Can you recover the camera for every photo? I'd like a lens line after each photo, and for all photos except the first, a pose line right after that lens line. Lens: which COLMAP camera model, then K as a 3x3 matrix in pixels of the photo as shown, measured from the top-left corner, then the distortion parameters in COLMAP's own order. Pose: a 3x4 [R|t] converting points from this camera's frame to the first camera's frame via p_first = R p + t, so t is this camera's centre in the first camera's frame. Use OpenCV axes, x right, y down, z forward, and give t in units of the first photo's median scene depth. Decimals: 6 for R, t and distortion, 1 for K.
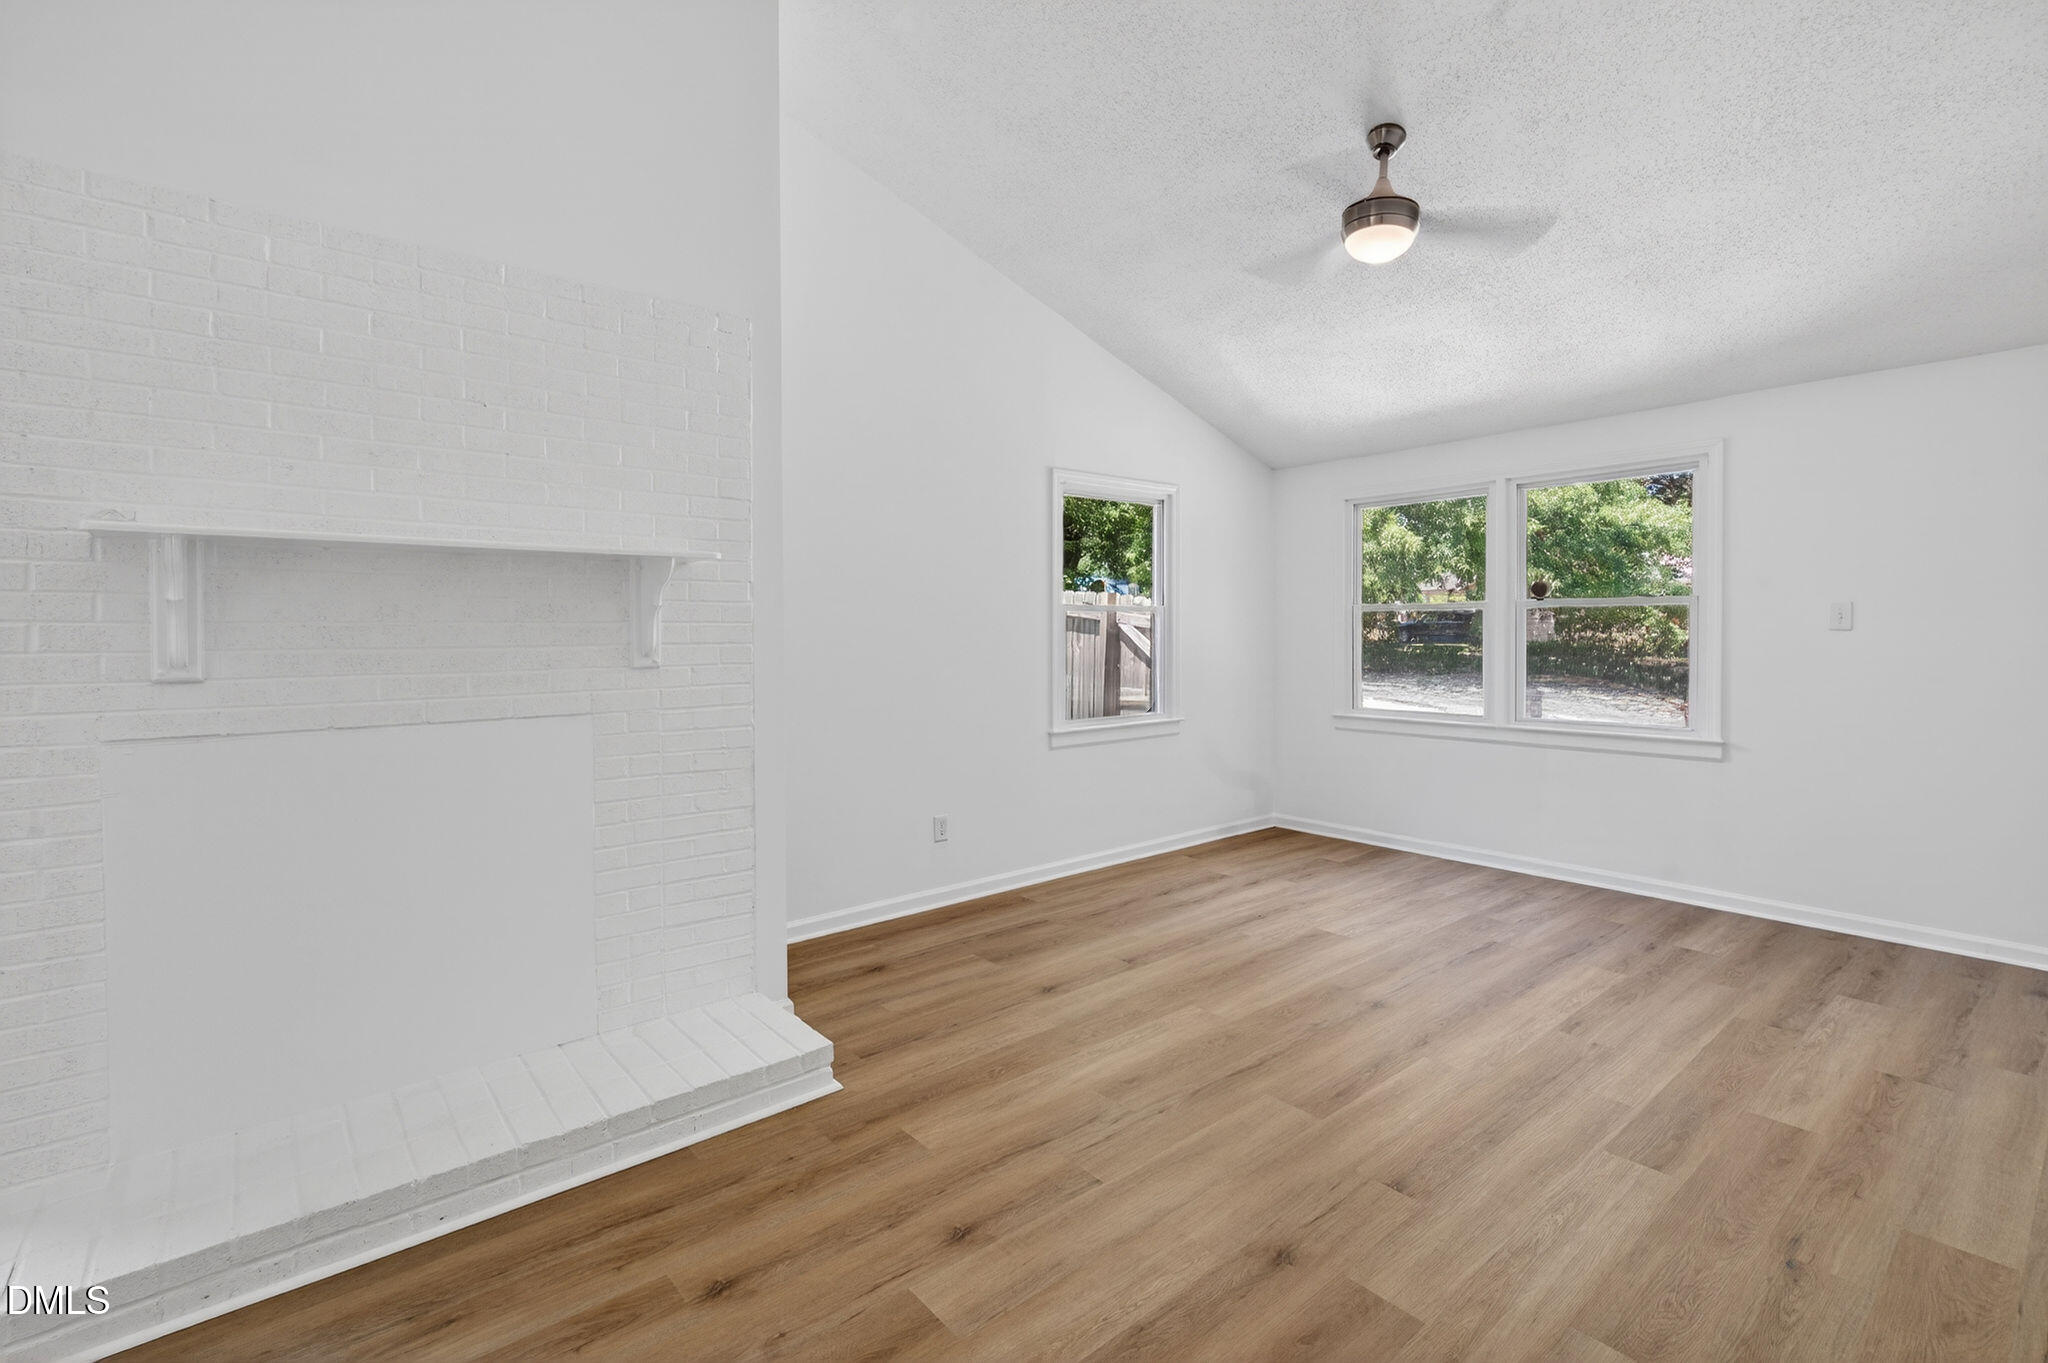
lens RADIAL K [[944.5, 0, 1025.3], [0, 944.5, 639.0], [0, 0, 1]] dist [-0.001921, -0.000715]
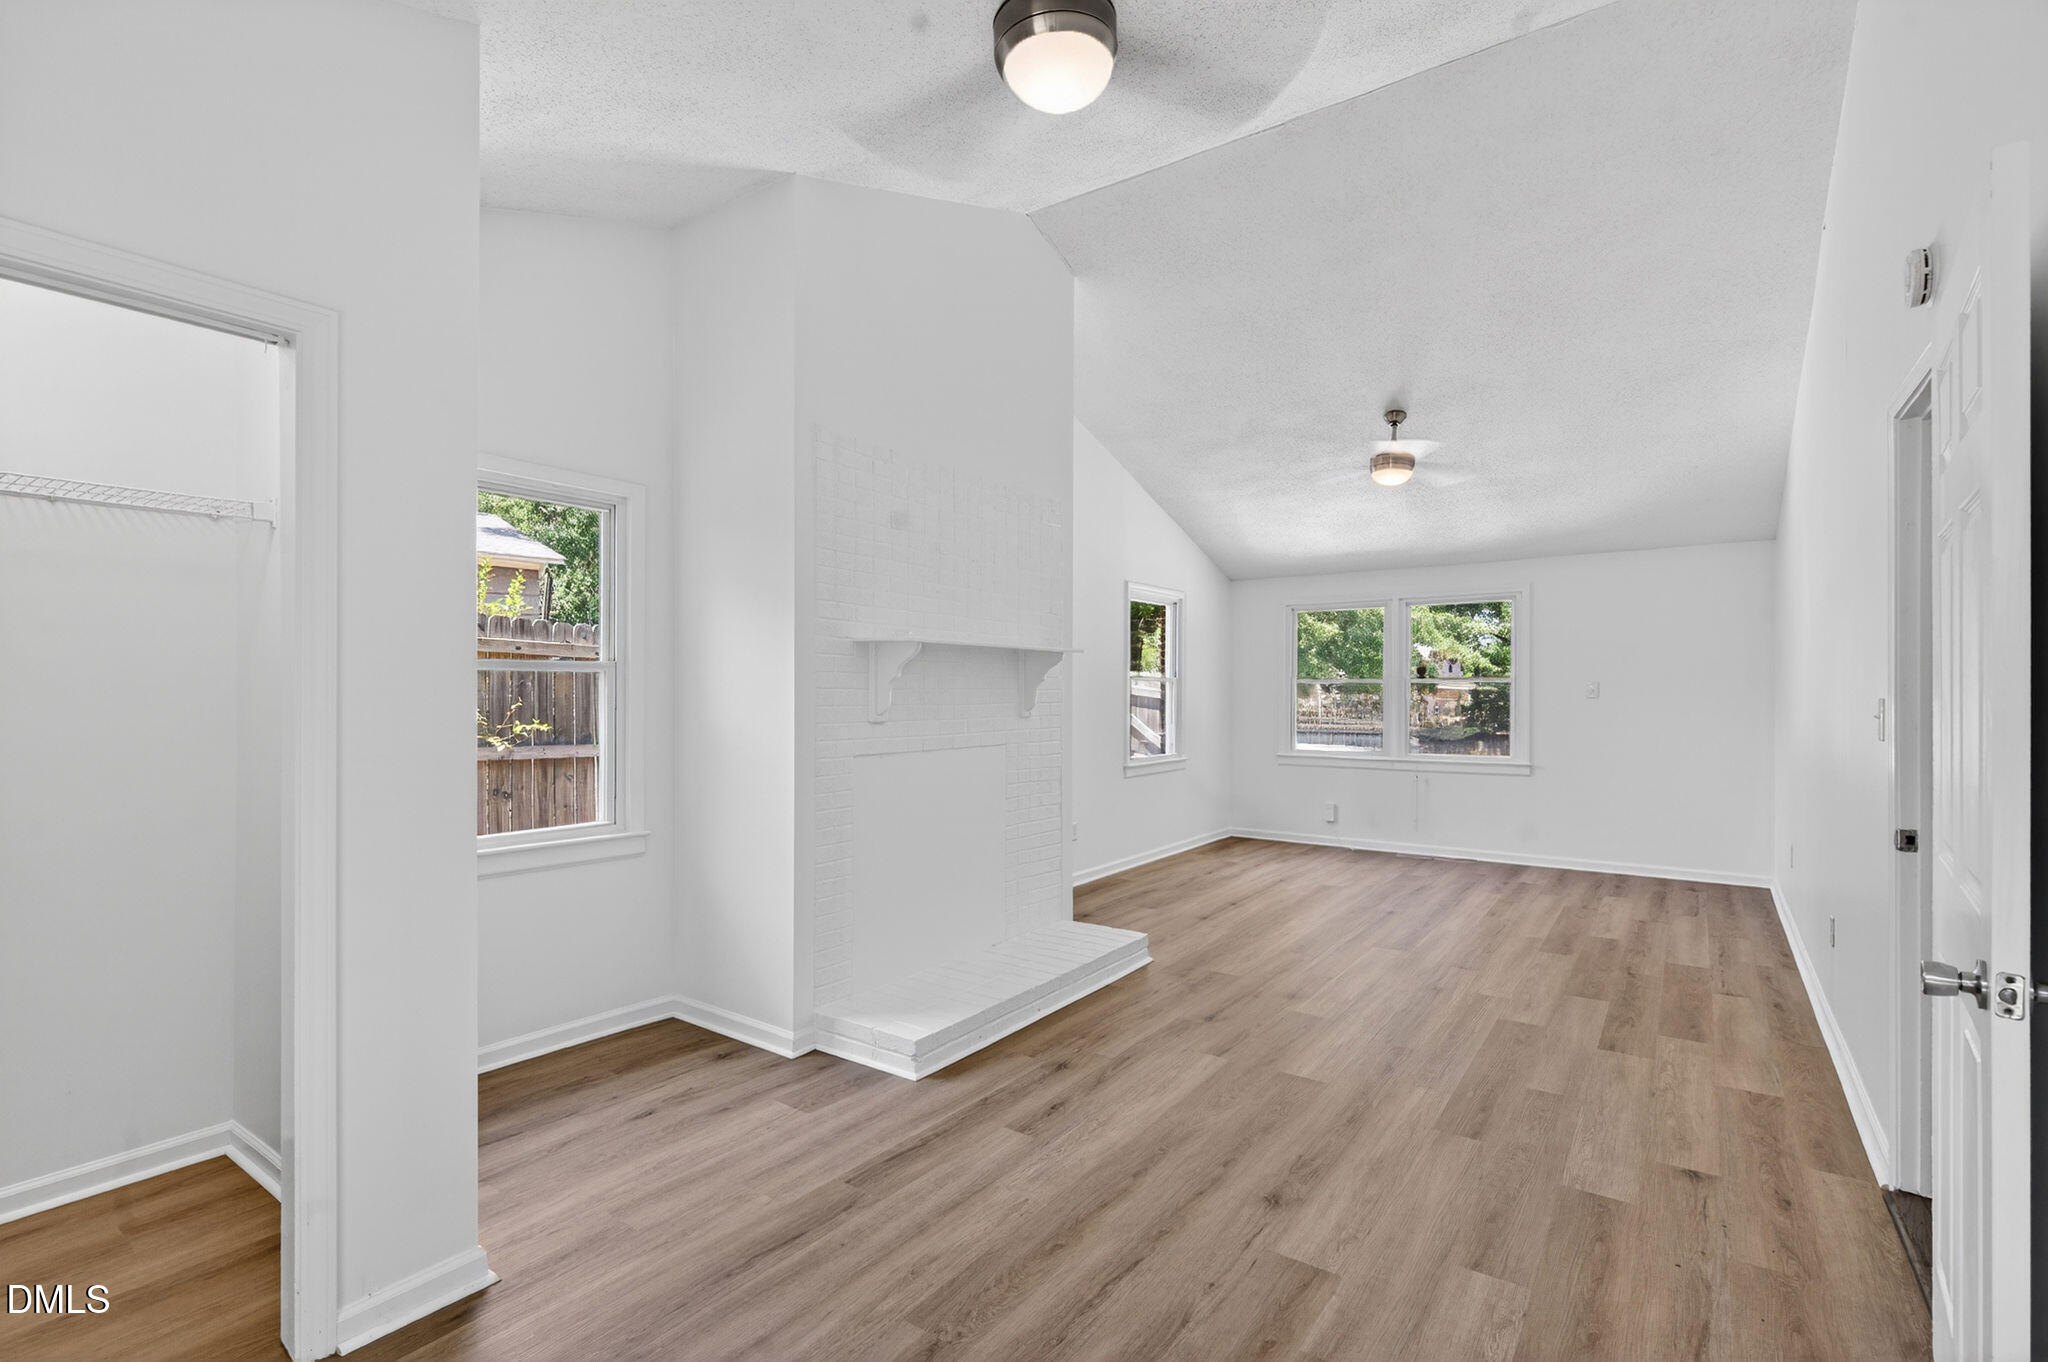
lens RADIAL K [[945.3, 0, 1026.6], [0, 945.3, 690.7], [0, 0, 1]] dist [-0.000210, 0.000048]
pose [[0.967269, 0.008343, 0.253614, -0.687742], [-0.005536, 0.999915, -0.011782, 0.003106], [-0.253691, 0.009993, 0.967234, -0.494778]]
